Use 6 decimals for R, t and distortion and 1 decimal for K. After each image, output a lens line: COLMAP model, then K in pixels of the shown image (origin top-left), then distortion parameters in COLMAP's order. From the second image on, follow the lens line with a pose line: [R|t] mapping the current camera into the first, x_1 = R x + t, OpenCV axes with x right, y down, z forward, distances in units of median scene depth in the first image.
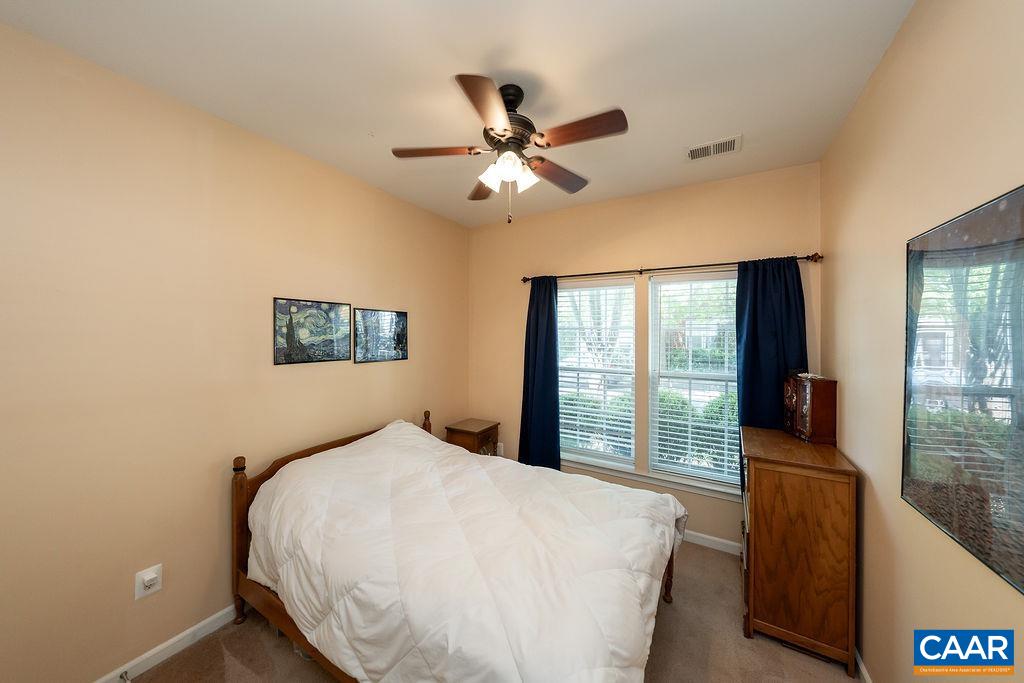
lens RADIAL K [[349.8, 0, 514.0], [0, 349.8, 338.3], [0, 0, 1]] dist [-0.001253, -0.000373]
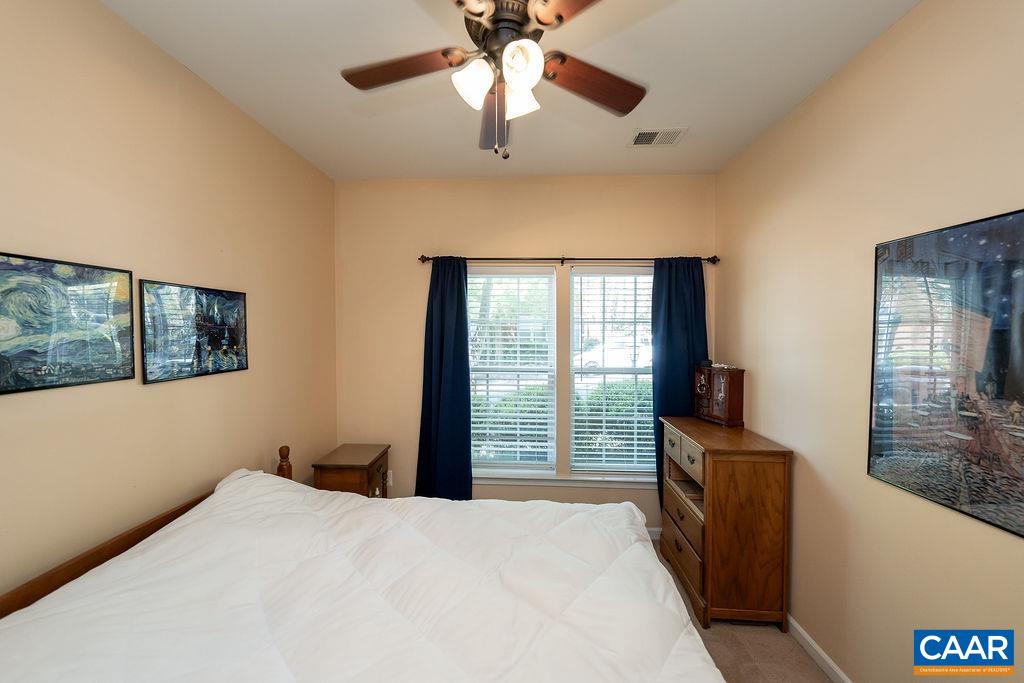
lens RADIAL K [[349.8, 0, 511.3], [0, 349.8, 338.0], [0, 0, 1]] dist [-0.001253, -0.000373]
pose [[0.884750, -0.013953, 0.465857, -0.210408], [0.006005, 0.999810, 0.018541, -0.005006], [-0.466028, -0.013607, 0.884666, 0.275388]]
